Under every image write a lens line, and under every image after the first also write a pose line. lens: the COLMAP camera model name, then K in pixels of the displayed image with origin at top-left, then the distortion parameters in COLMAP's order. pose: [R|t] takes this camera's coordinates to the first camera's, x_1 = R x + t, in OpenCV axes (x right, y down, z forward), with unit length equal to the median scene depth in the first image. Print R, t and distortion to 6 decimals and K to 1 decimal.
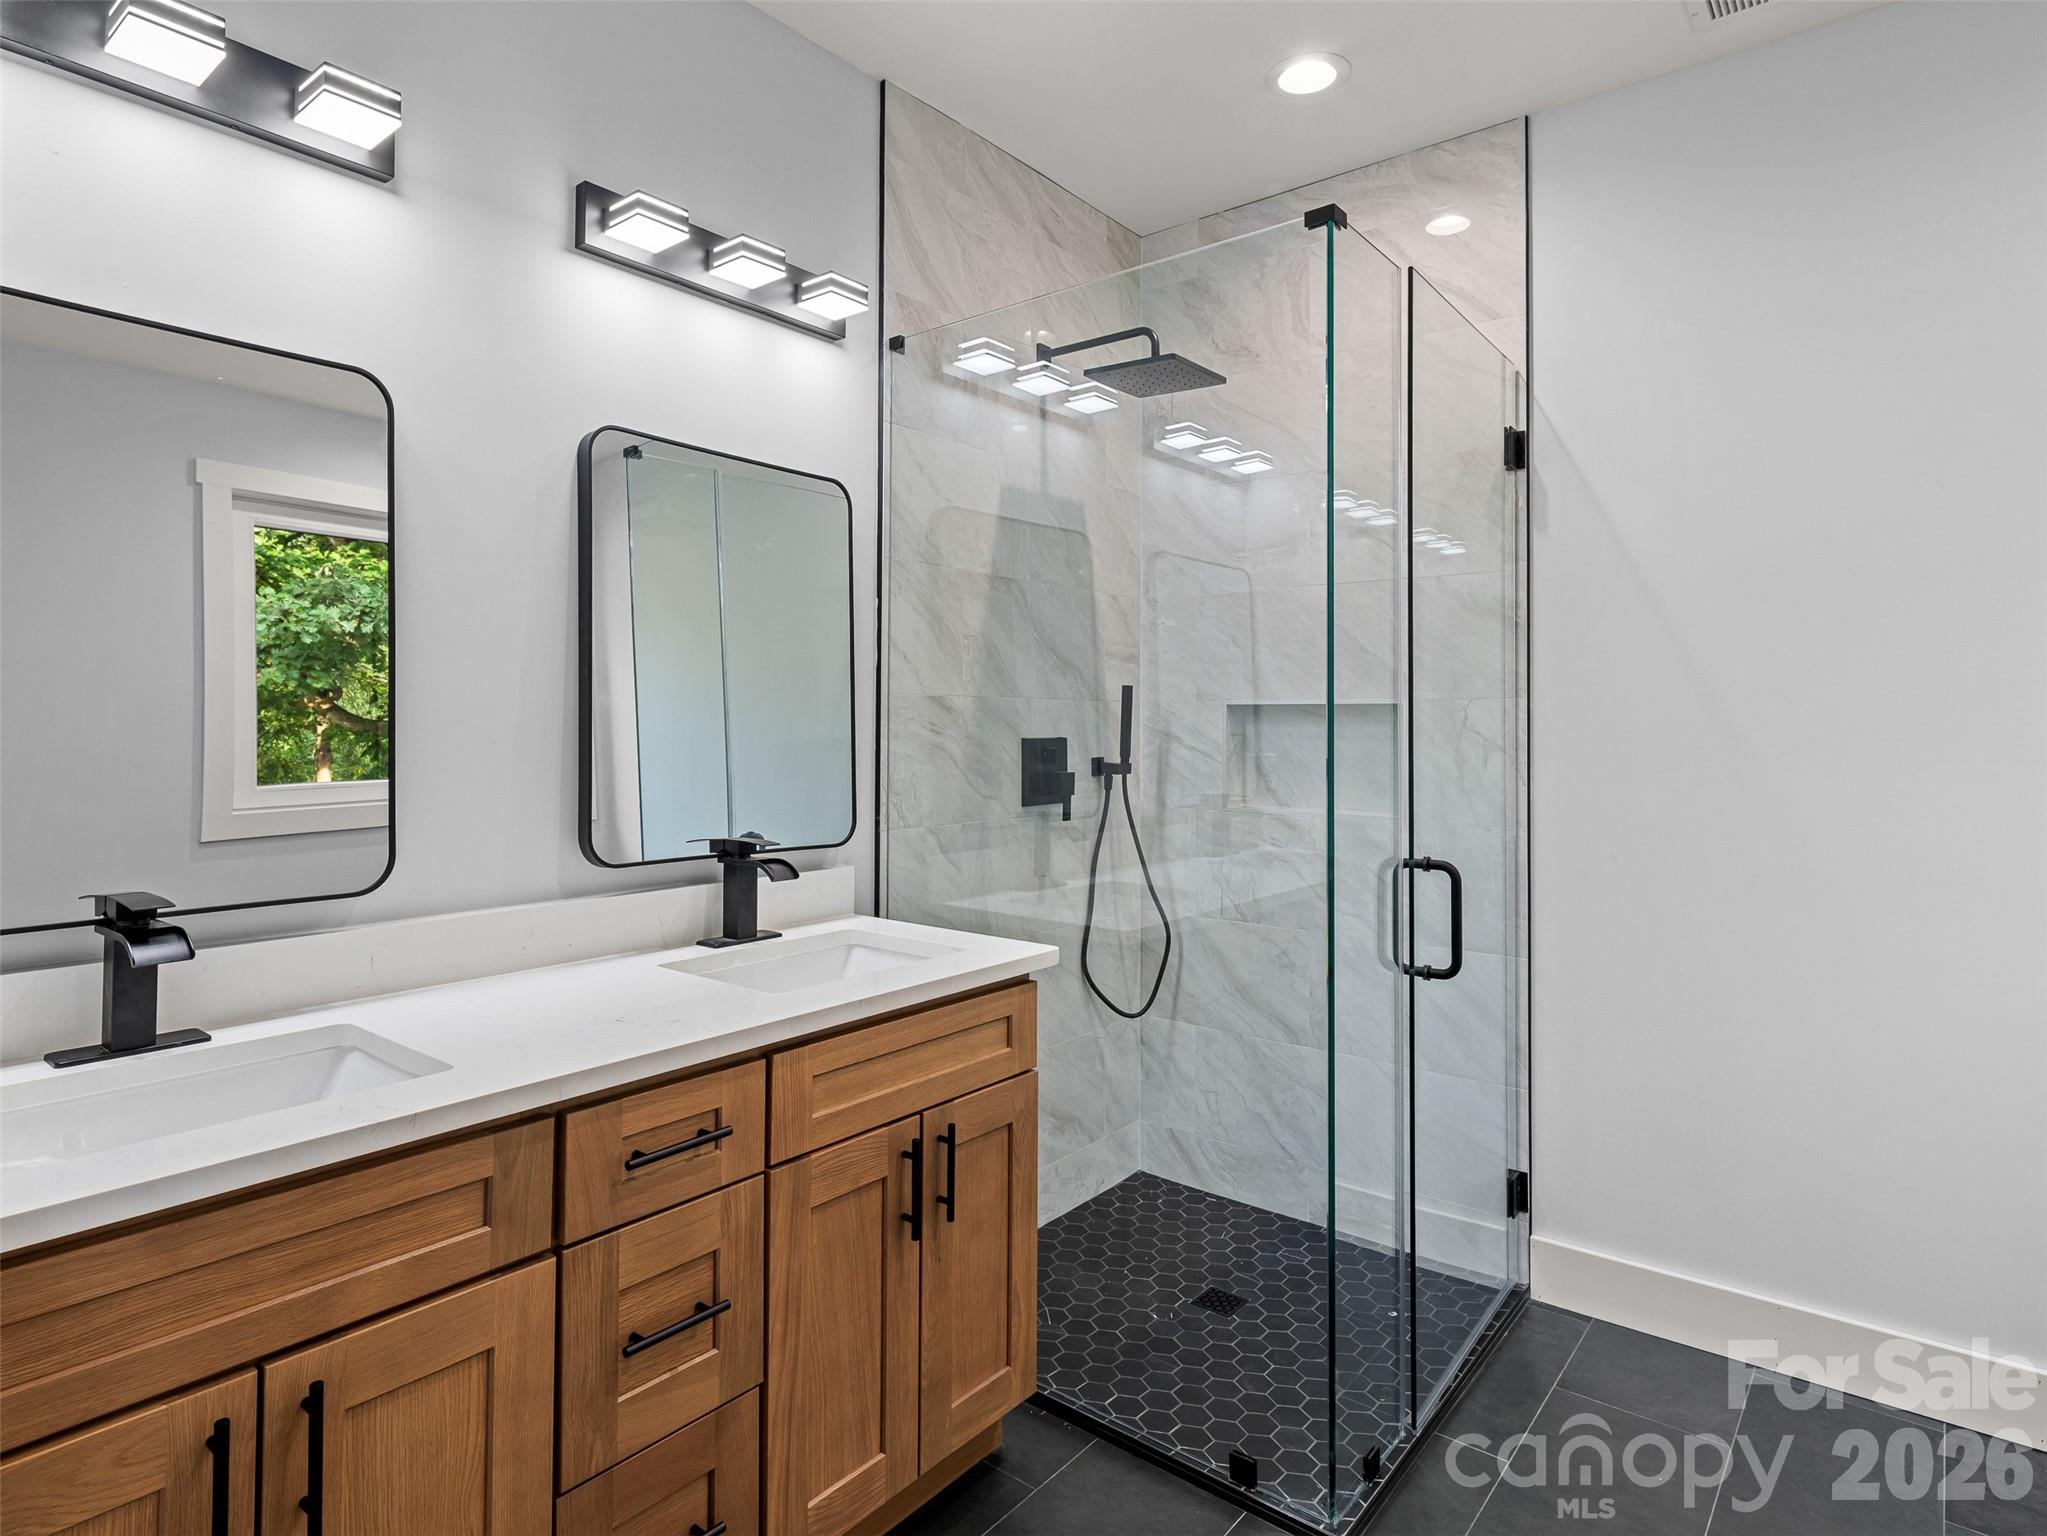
lens RADIAL K [[1125.2, 0, 1023.2], [0, 1125.2, 610.8], [0, 0, 1]] dist [-0.002067, -0.002290]
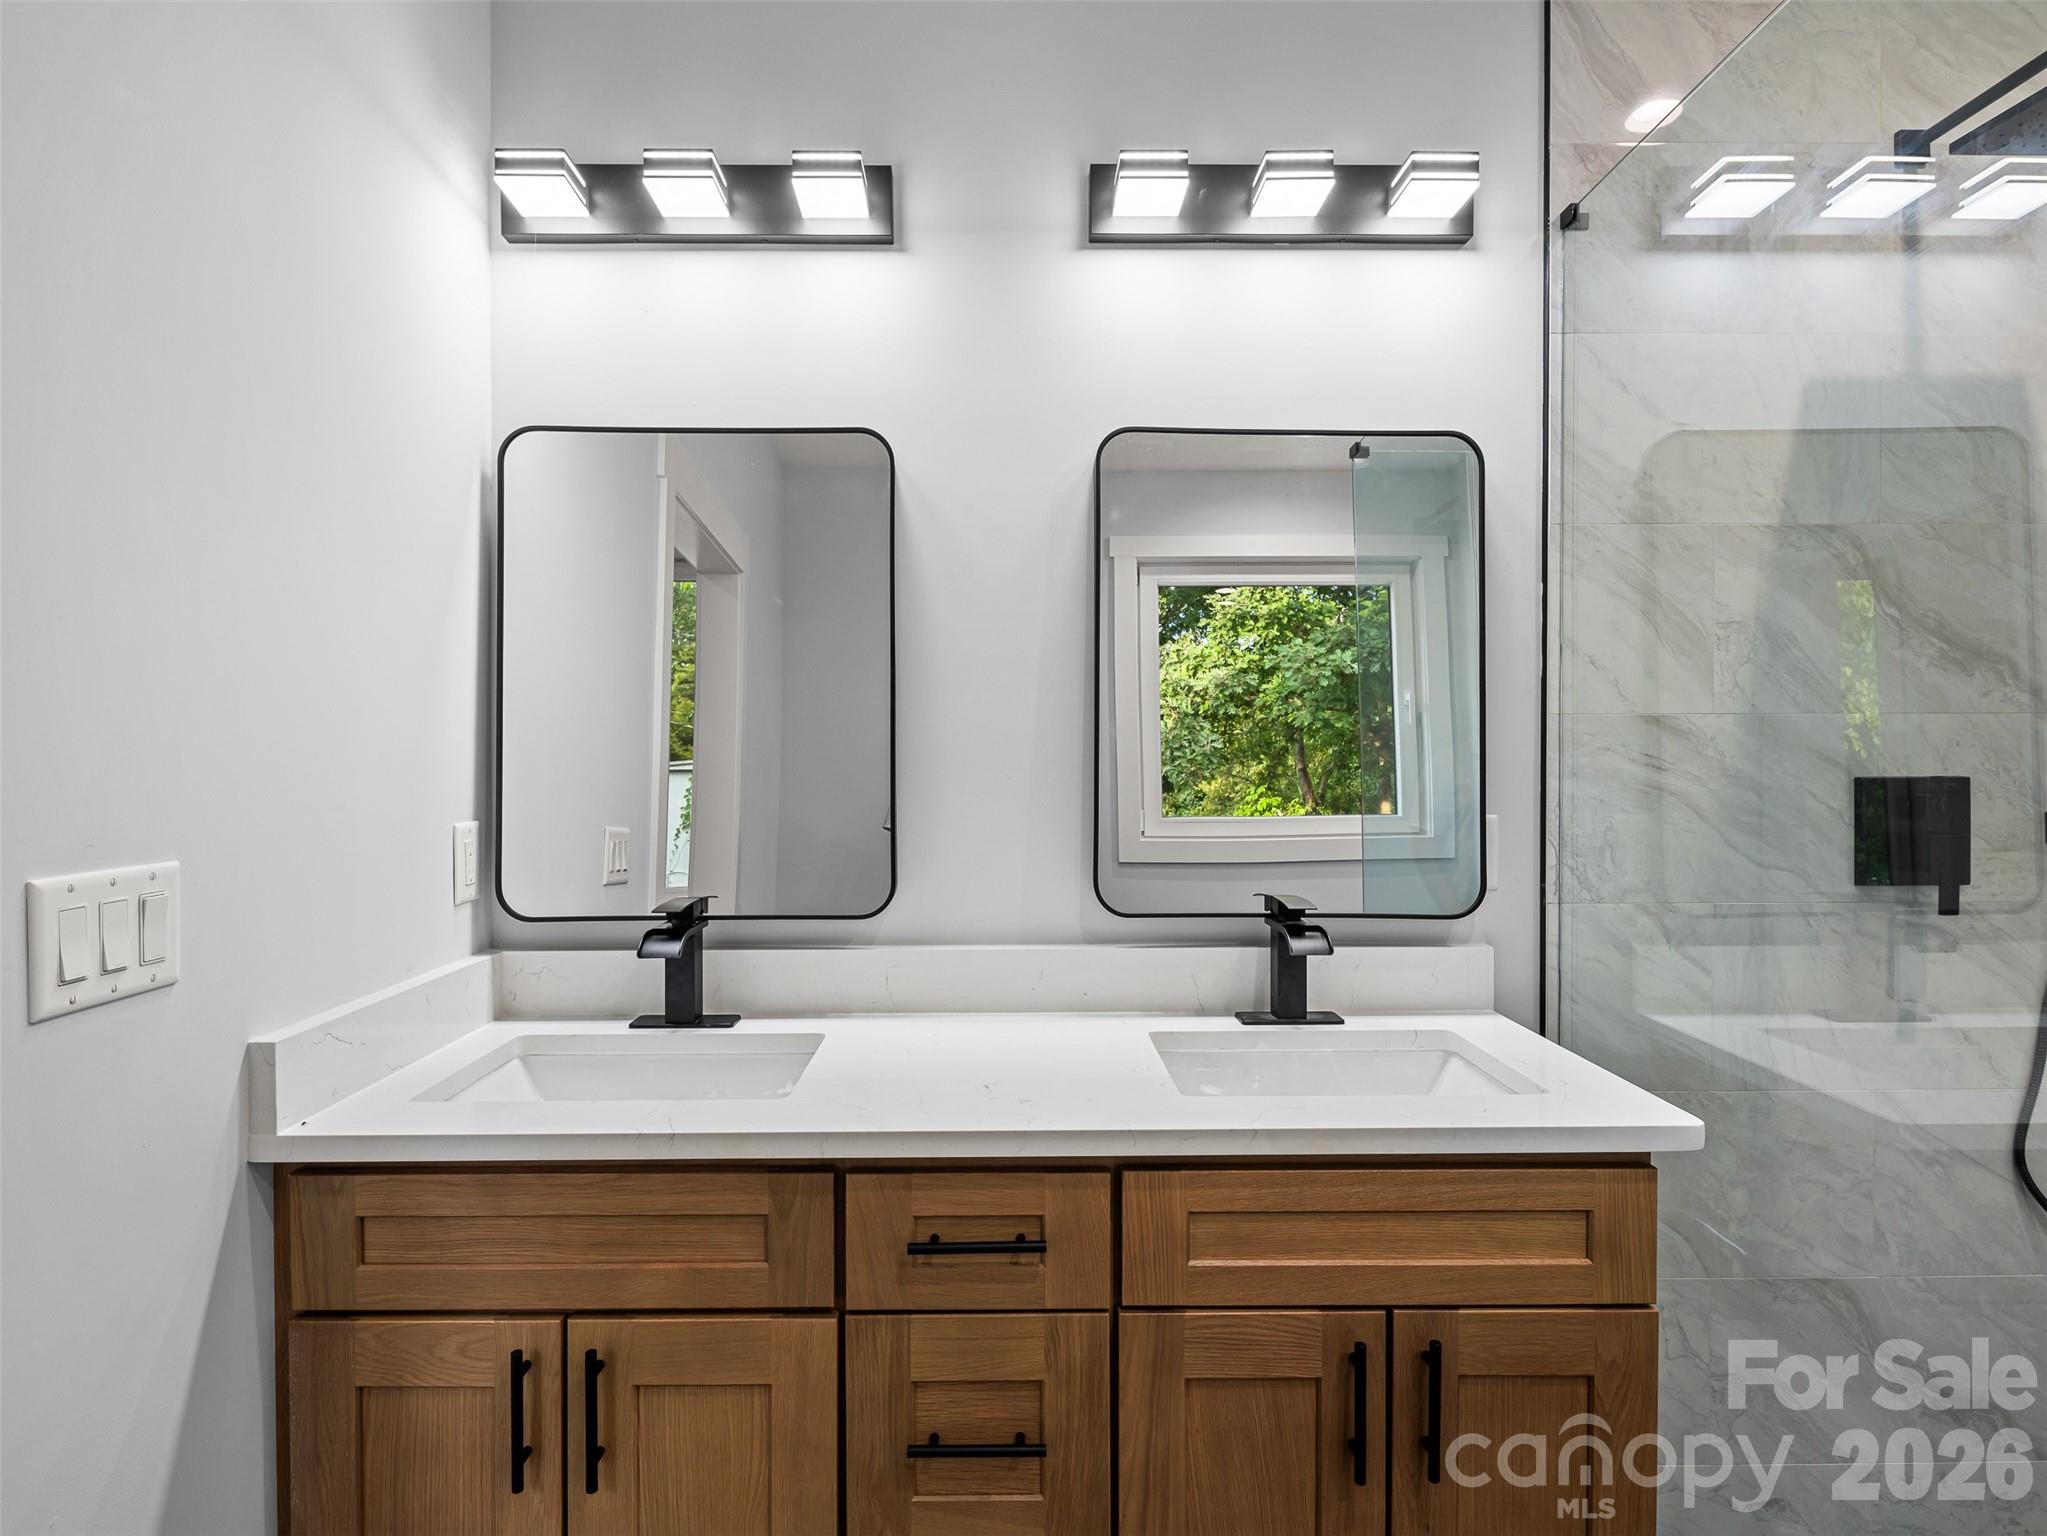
lens RADIAL K [[1138.9, 0, 1006.2], [0, 1138.9, 716.3], [0, 0, 1]] dist [-0.002545, -0.000157]
pose [[0.632343, -0.032659, -0.774000, 0.271395], [0.082847, 0.996232, 0.025648, 0.033823], [0.770246, -0.080342, 0.632666, 0.336863]]
